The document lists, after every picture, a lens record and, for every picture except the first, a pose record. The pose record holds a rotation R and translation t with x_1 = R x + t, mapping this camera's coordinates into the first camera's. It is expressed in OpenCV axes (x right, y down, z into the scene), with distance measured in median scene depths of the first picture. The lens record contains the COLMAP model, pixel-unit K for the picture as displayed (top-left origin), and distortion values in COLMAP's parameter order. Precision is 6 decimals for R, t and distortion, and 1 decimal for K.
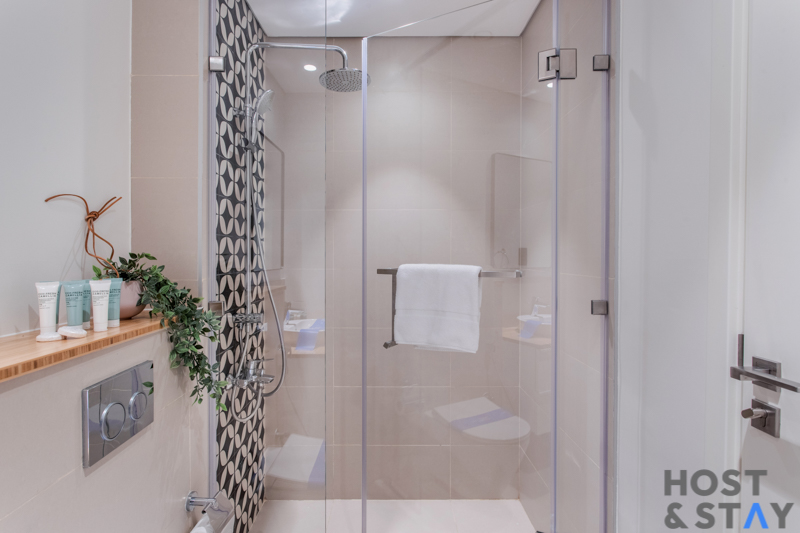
lens RADIAL K [[434.5, 0, 399.0], [0, 434.5, 260.5], [0, 0, 1]] dist [0.000815, -0.000328]
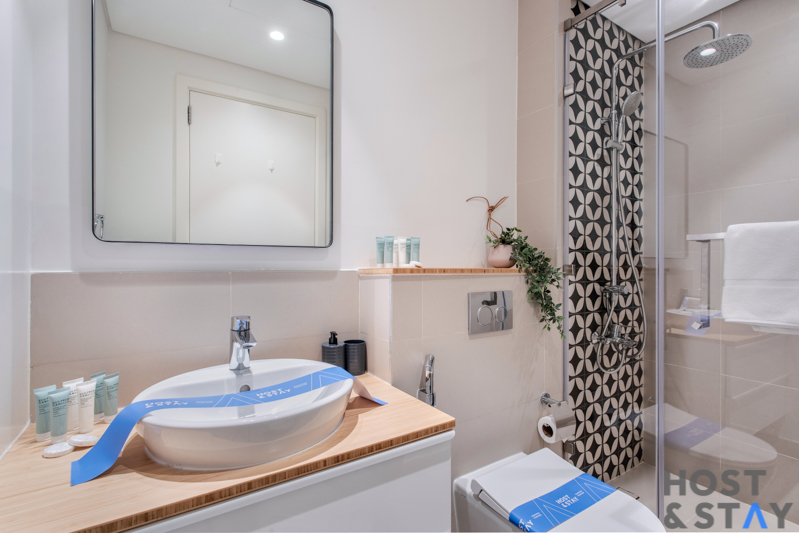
lens RADIAL K [[377.0, 0, 399.9], [0, 377.0, 266.0], [0, 0, 1]] dist [0.011466, 0.000204]
pose [[0.539962, 0.003410, -0.841682, 0.332122], [-0.012269, 0.999917, -0.003820, 0.125102], [0.841600, 0.012389, 0.539959, -0.097863]]
